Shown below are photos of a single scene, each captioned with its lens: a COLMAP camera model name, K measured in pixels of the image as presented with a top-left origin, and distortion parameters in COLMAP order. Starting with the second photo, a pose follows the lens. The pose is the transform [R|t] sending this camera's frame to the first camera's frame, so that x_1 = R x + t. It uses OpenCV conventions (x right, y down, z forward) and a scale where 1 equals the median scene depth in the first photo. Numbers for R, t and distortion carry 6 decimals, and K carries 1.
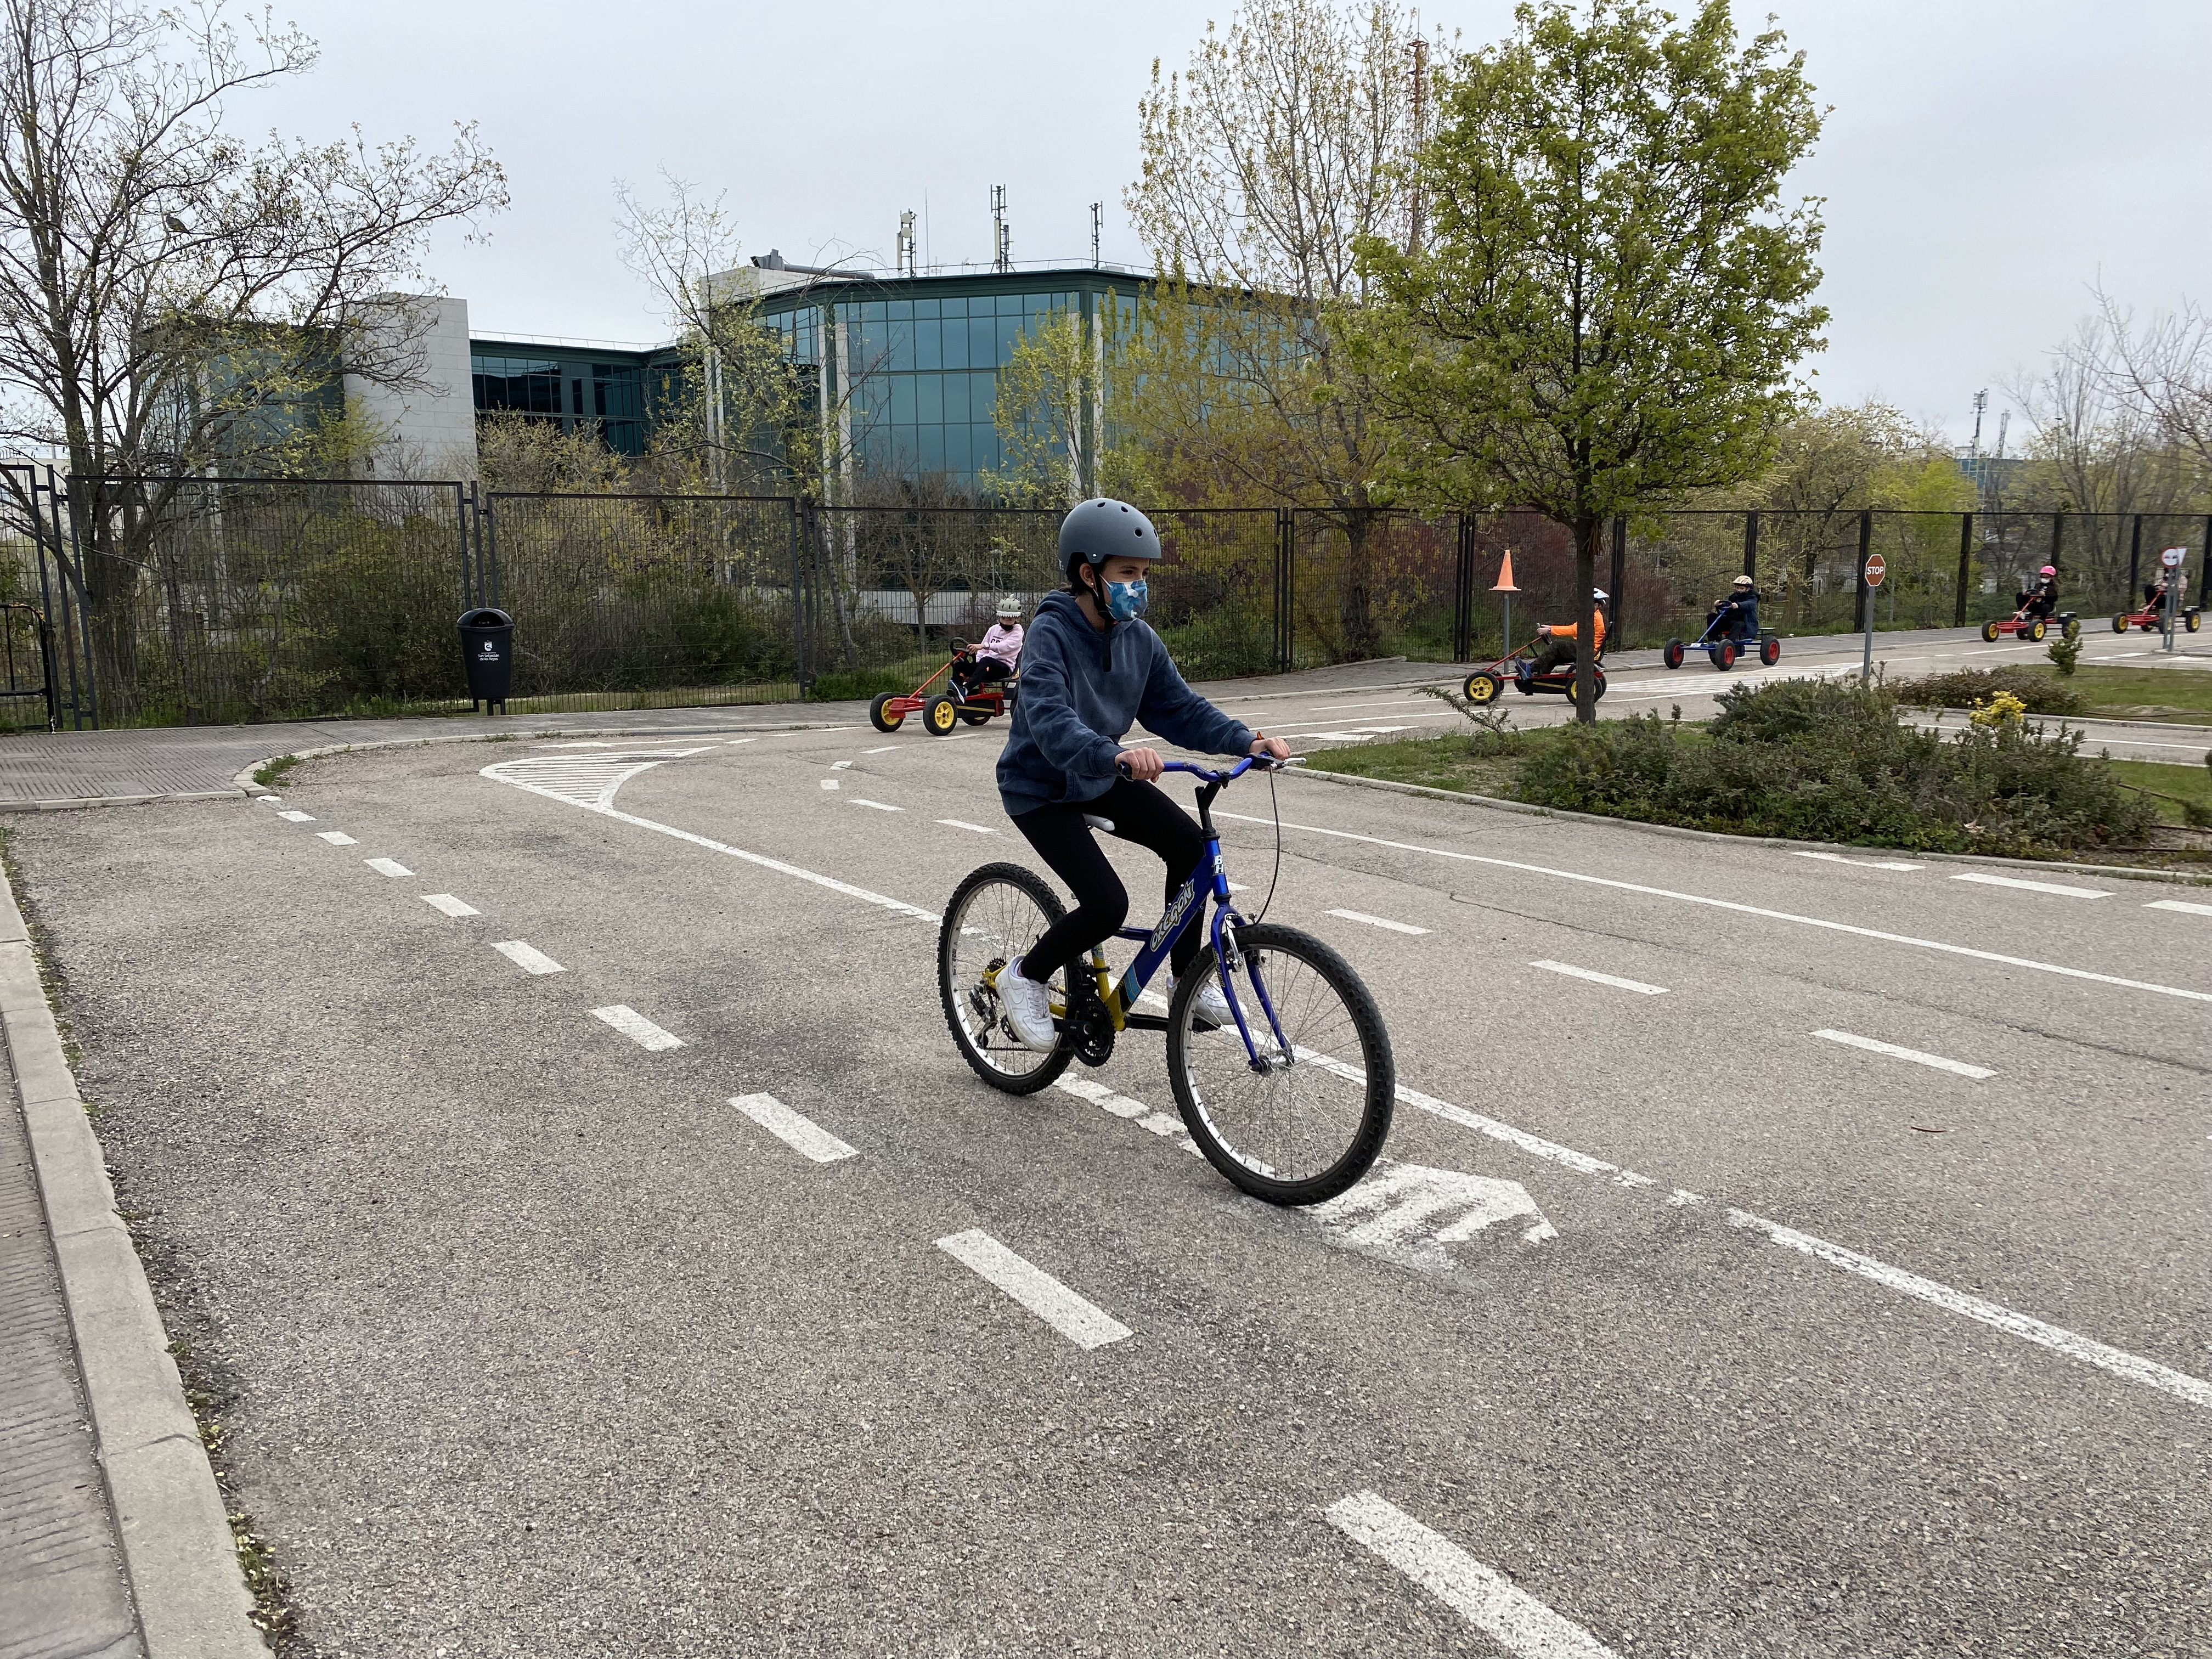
lens RADIAL K [[1669.4, 0, 1120.3], [0, 1669.4, 798.4], [0, 0, 1]] dist [0.041548, -0.036458]
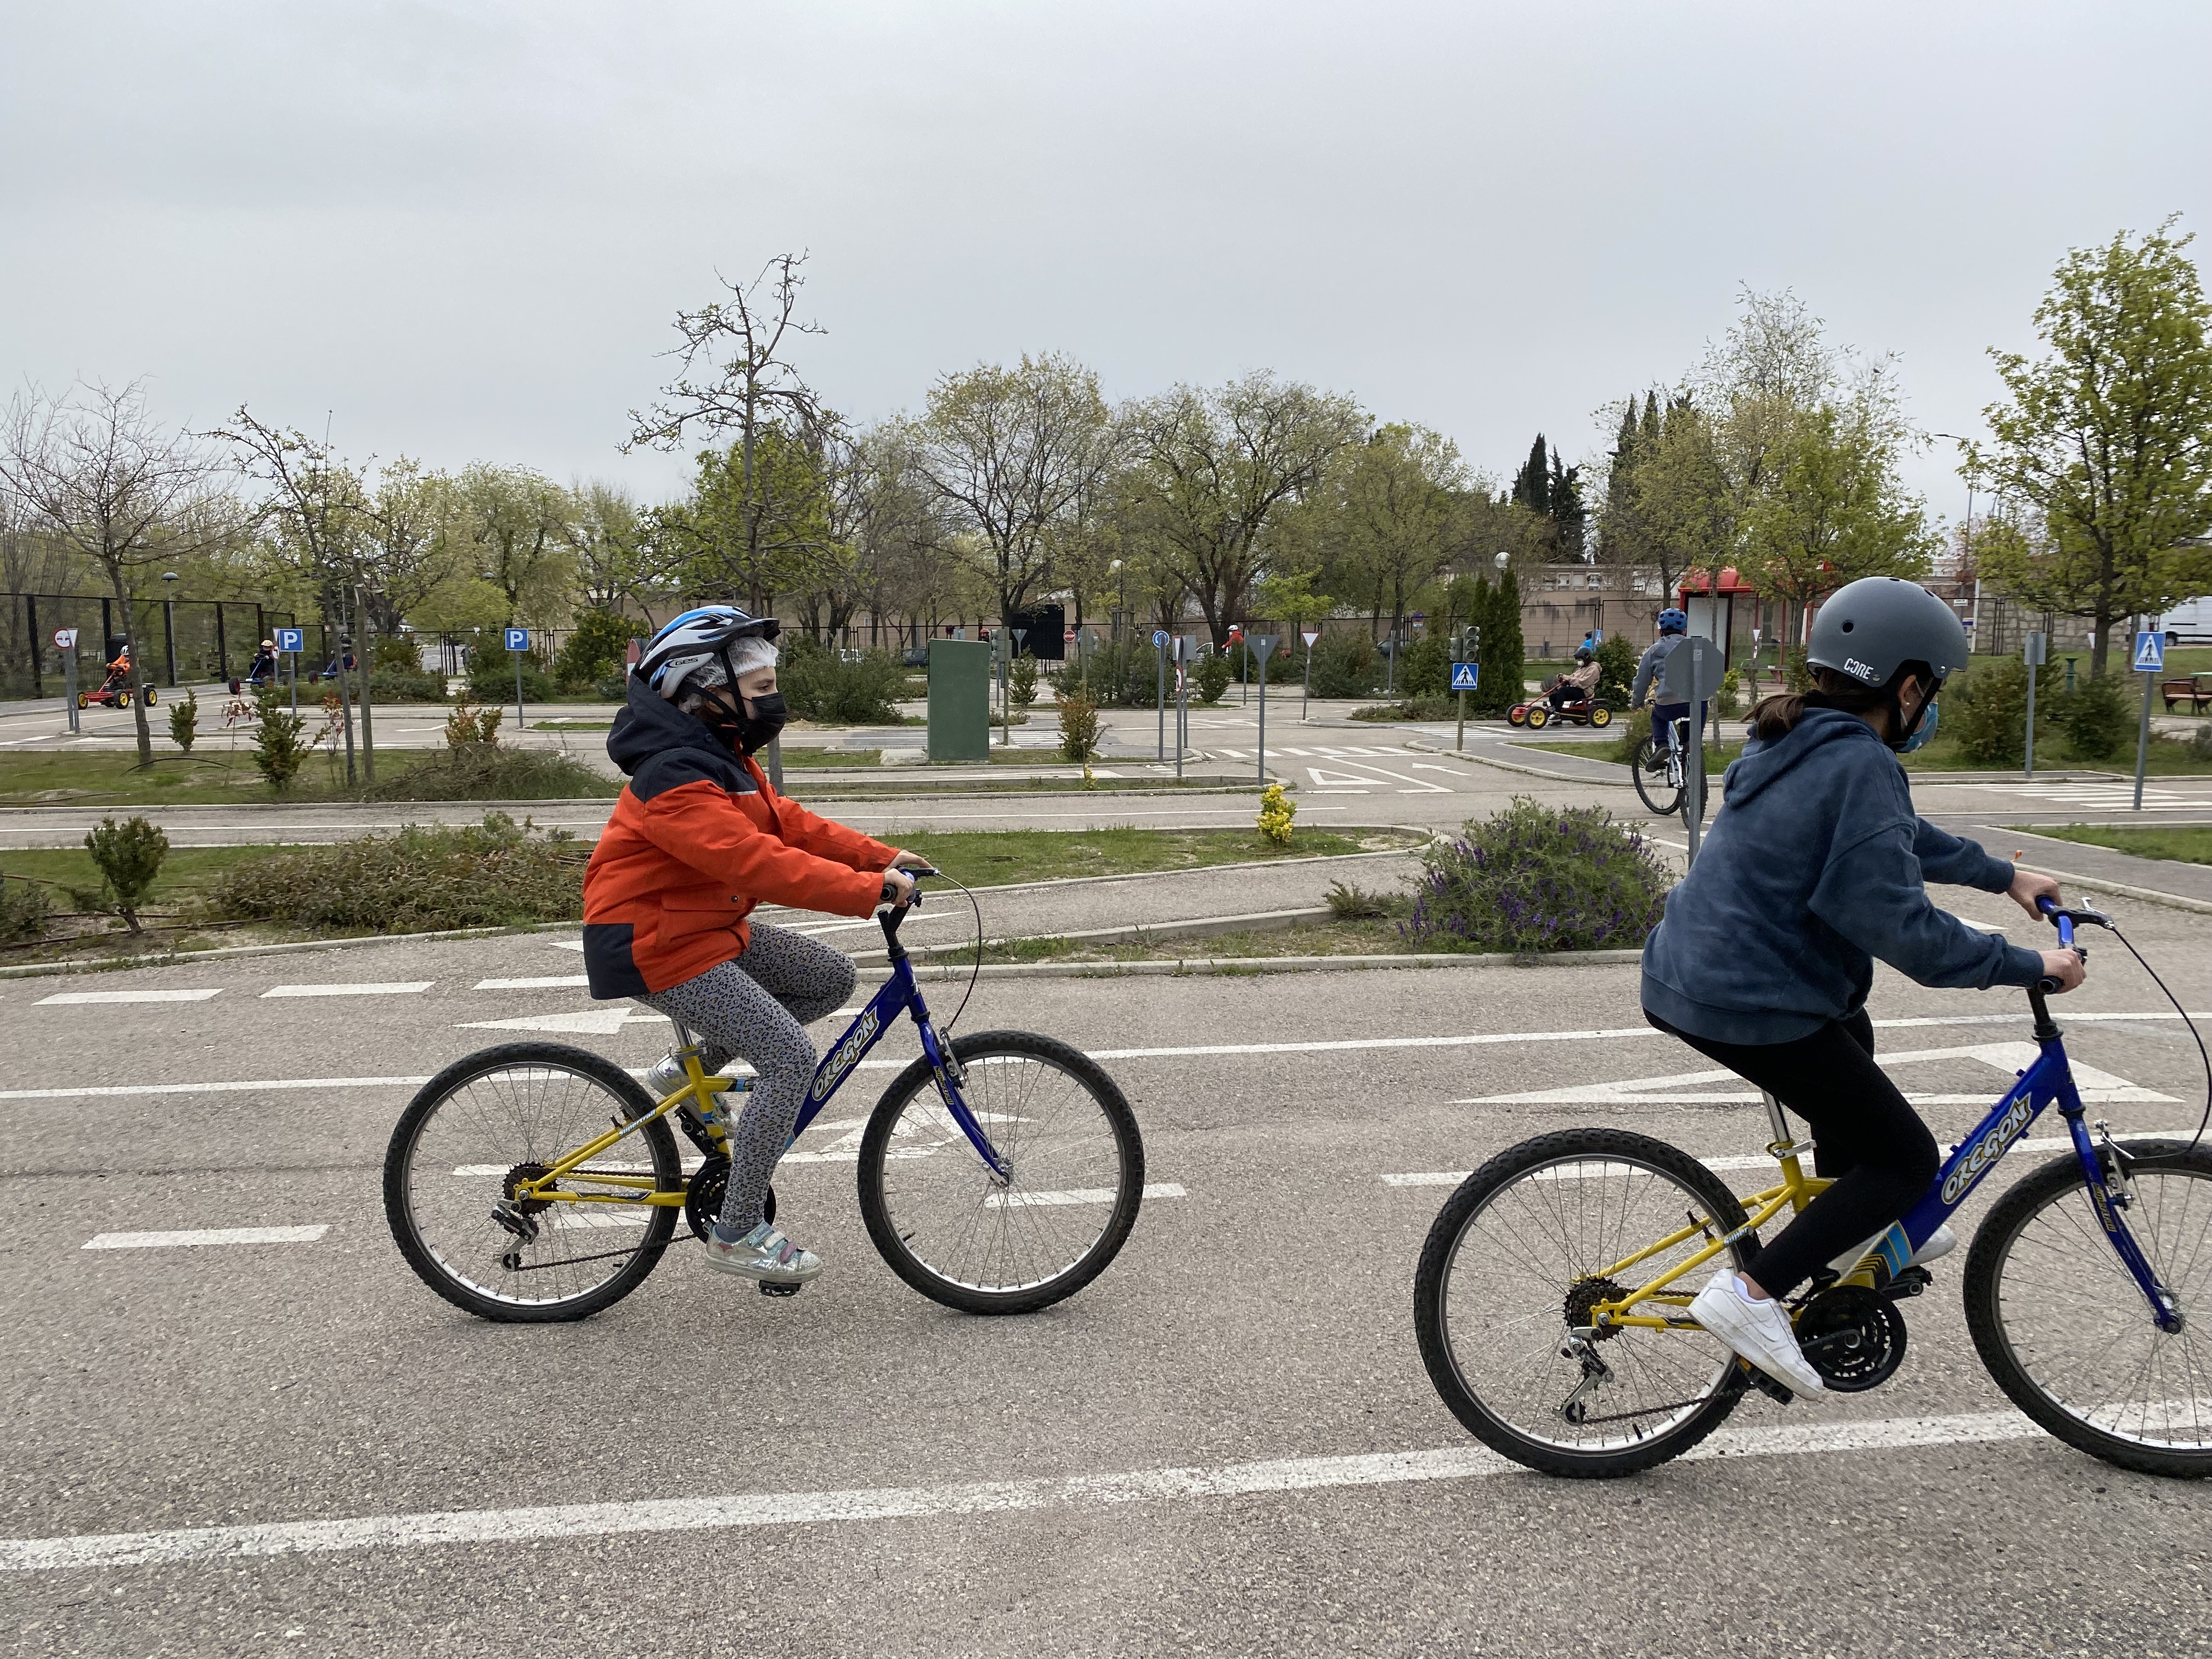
lens RADIAL K [[1669.4, 0, 1108.6], [0, 1669.4, 845.1], [0, 0, 1]] dist [0.041548, -0.036458]
pose [[0.459830, -0.103879, 0.881910, 0.038326], [0.122280, 0.991080, 0.052981, -0.000902], [-0.879548, 0.083478, 0.468430, 0.012411]]
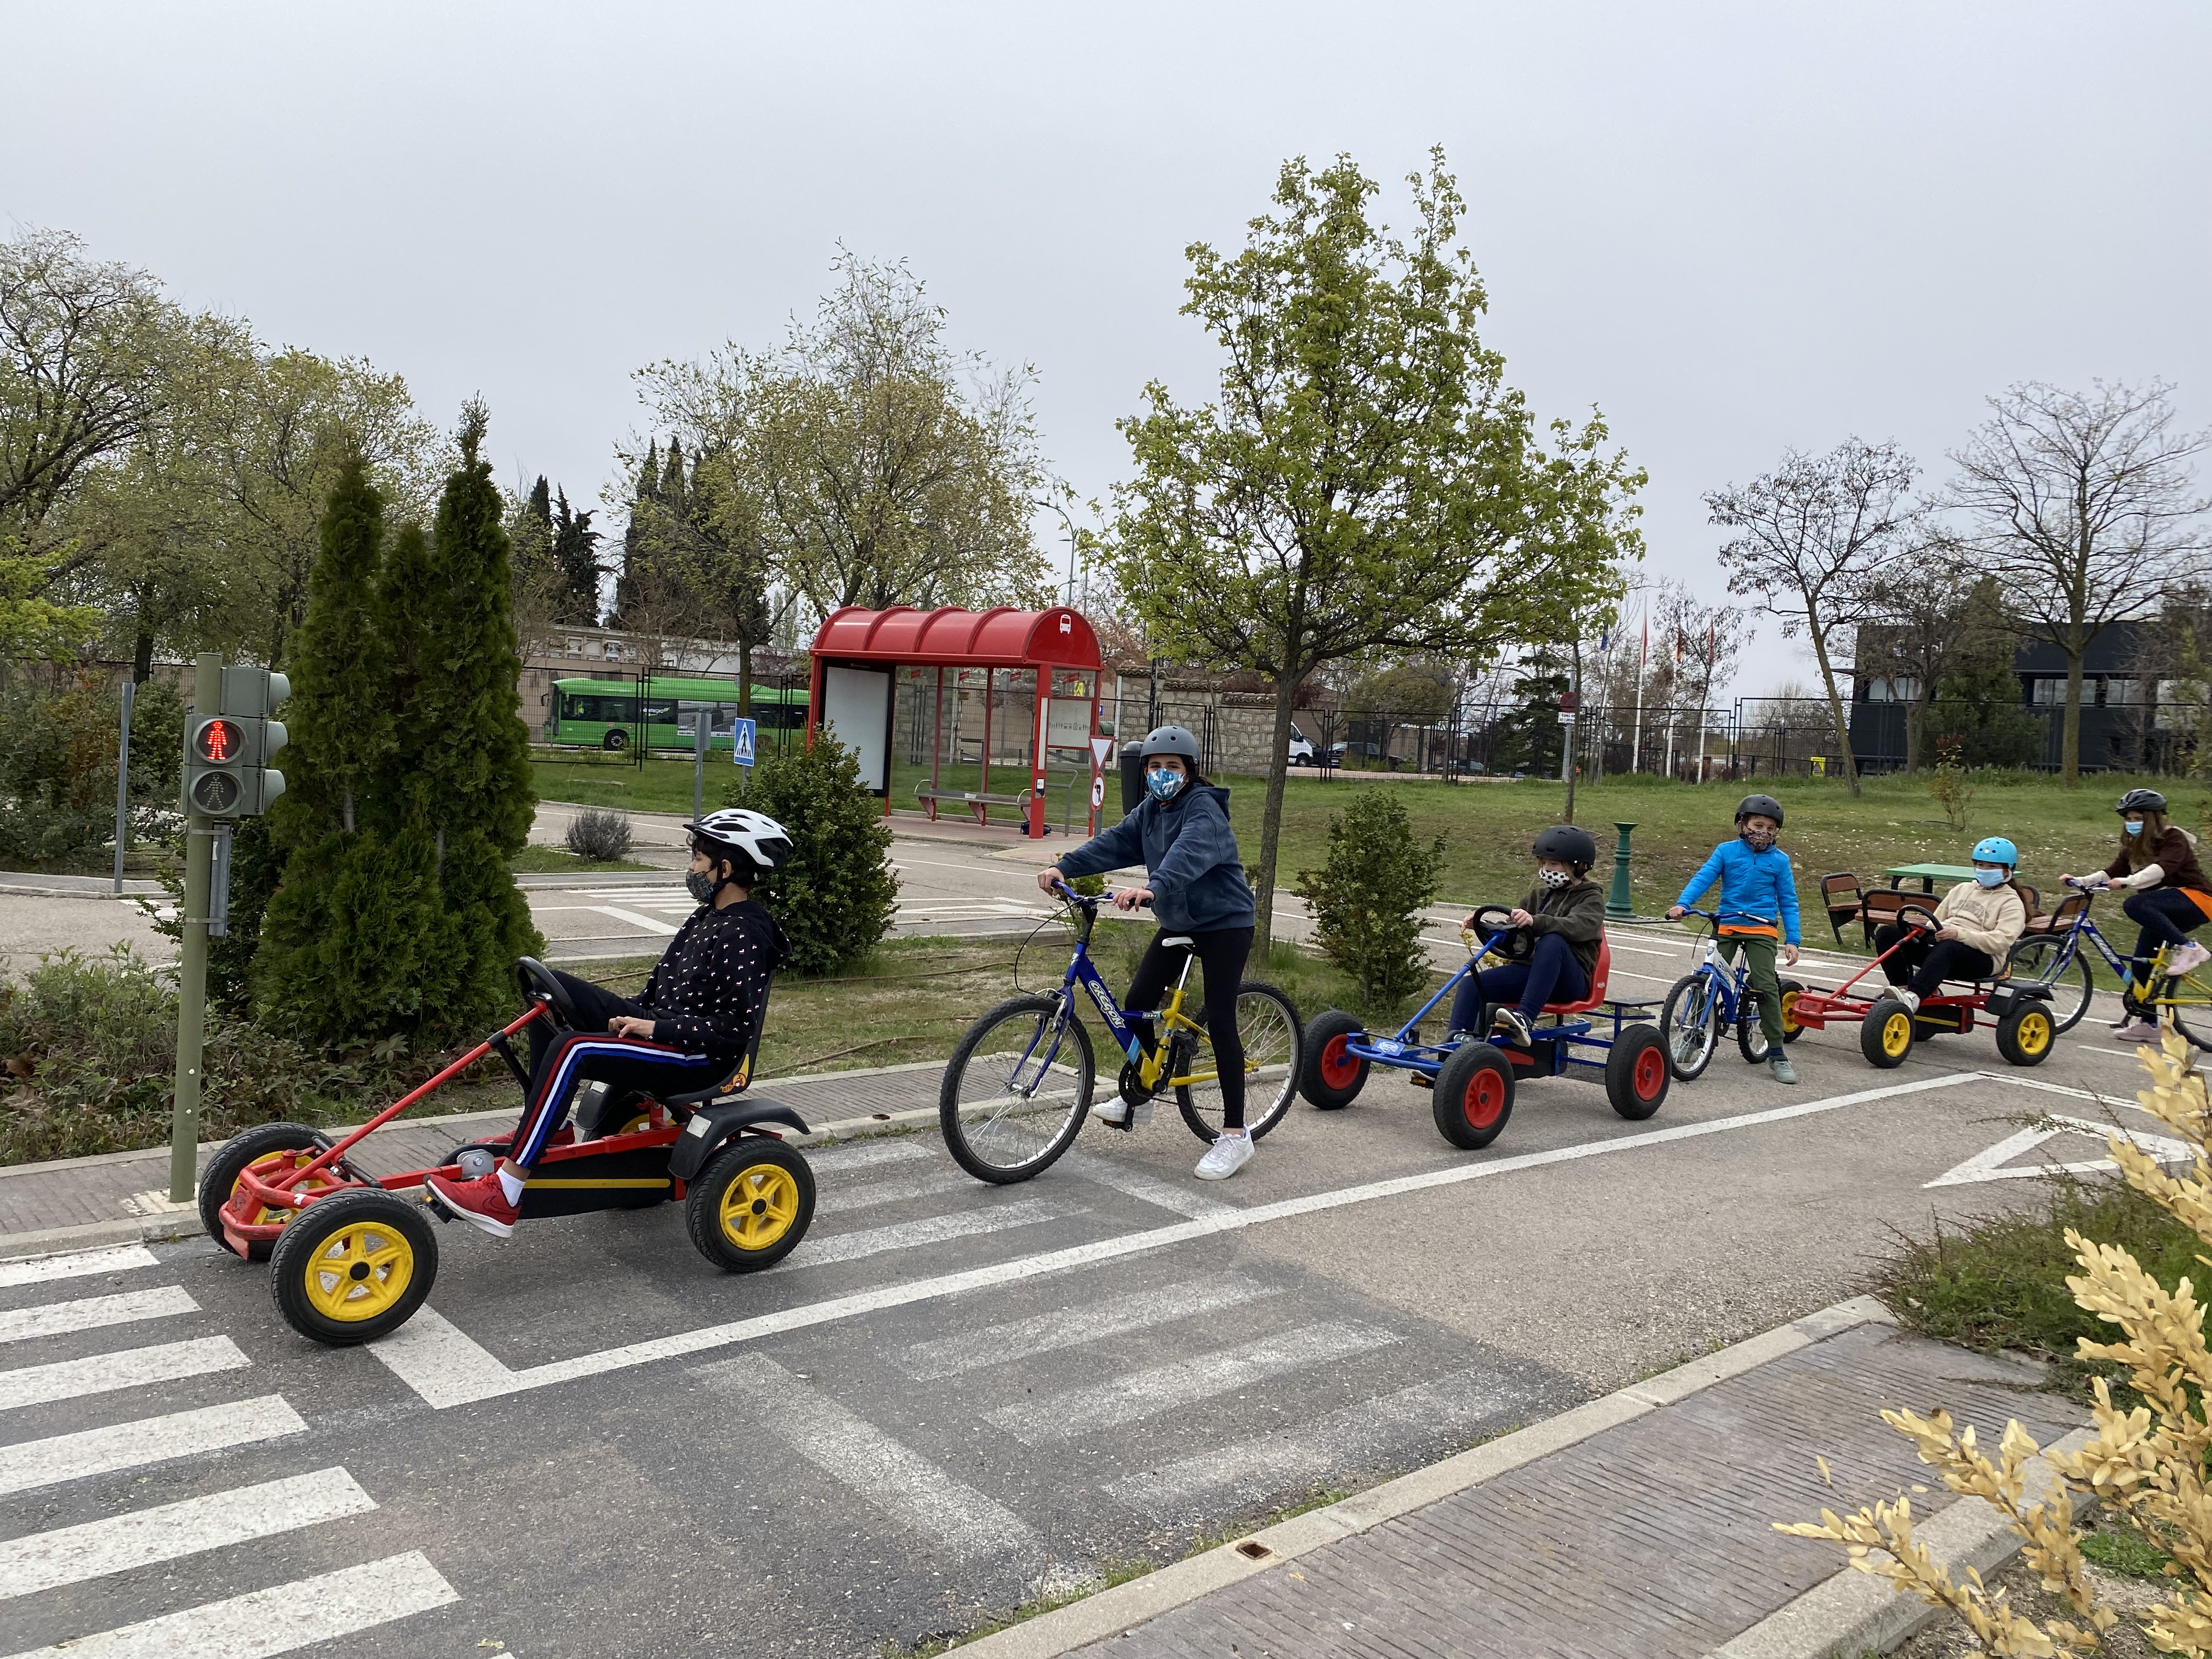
lens RADIAL K [[1669.4, 0, 1119.9], [0, 1669.4, 821.1], [0, 0, 1]] dist [0.041548, -0.036458]
pose [[-0.105034, -0.047522, 0.993333, 1.782221], [0.089617, 0.994341, 0.057047, -0.090172], [-0.990423, 0.095011, -0.100180, 0.423252]]
